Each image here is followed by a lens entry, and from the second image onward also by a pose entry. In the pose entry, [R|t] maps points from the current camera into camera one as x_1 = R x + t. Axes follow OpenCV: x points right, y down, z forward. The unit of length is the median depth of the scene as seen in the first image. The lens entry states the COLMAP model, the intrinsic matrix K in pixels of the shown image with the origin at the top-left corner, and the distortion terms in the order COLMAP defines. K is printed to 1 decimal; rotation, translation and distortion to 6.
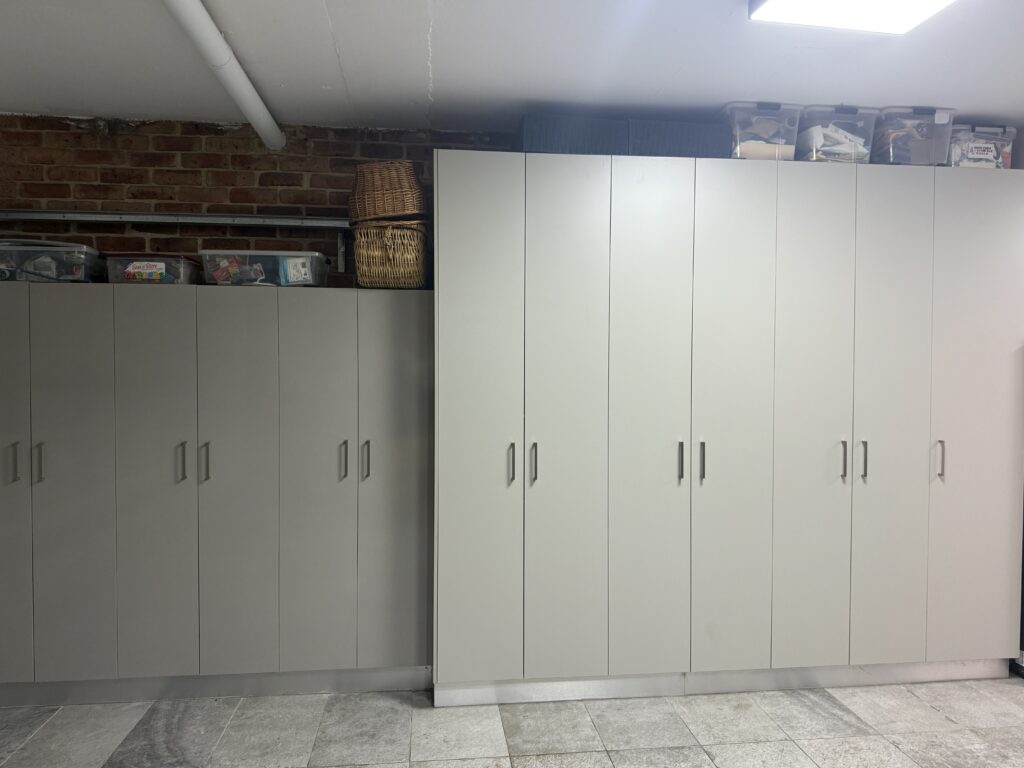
lens RADIAL K [[719.6, 0, 506.8], [0, 719.6, 380.5], [0, 0, 1]] dist [0.001451, -0.008814]
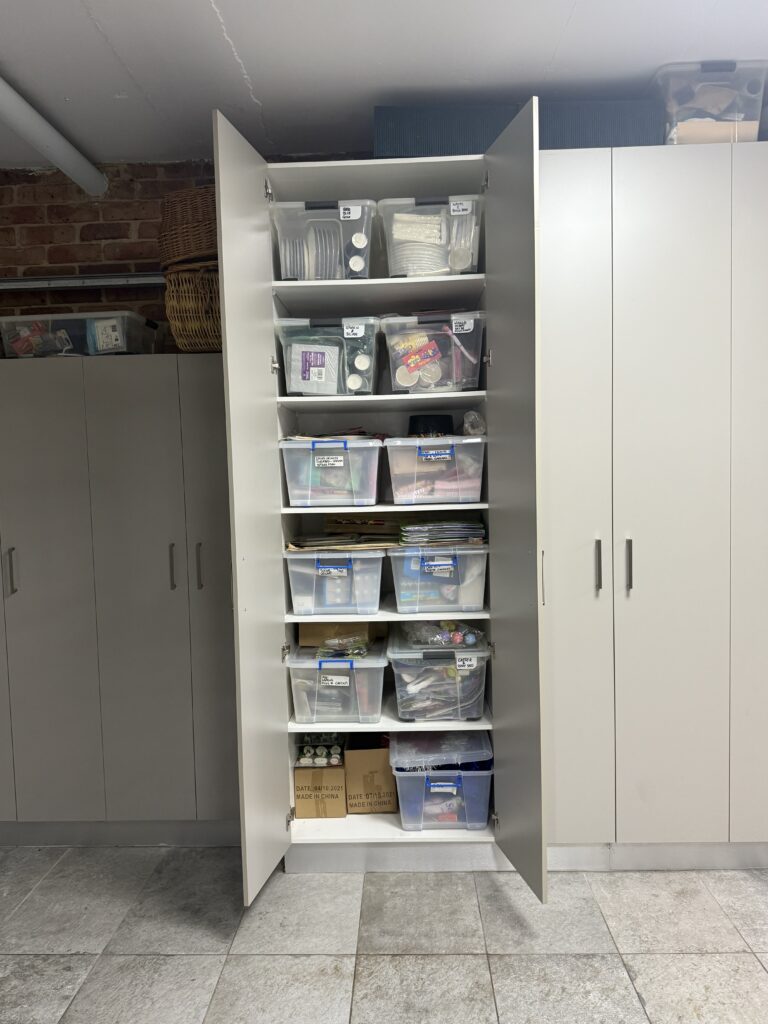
lens RADIAL K [[719.6, 0, 384.0], [0, 719.6, 512.0], [0, 0, 1]] dist [0.001451, -0.008814]
pose [[0.989523, -0.019981, -0.142986, 0.129256], [0.025594, 0.998968, 0.037521, 0.023008], [0.142089, -0.040788, 0.989013, 0.232533]]
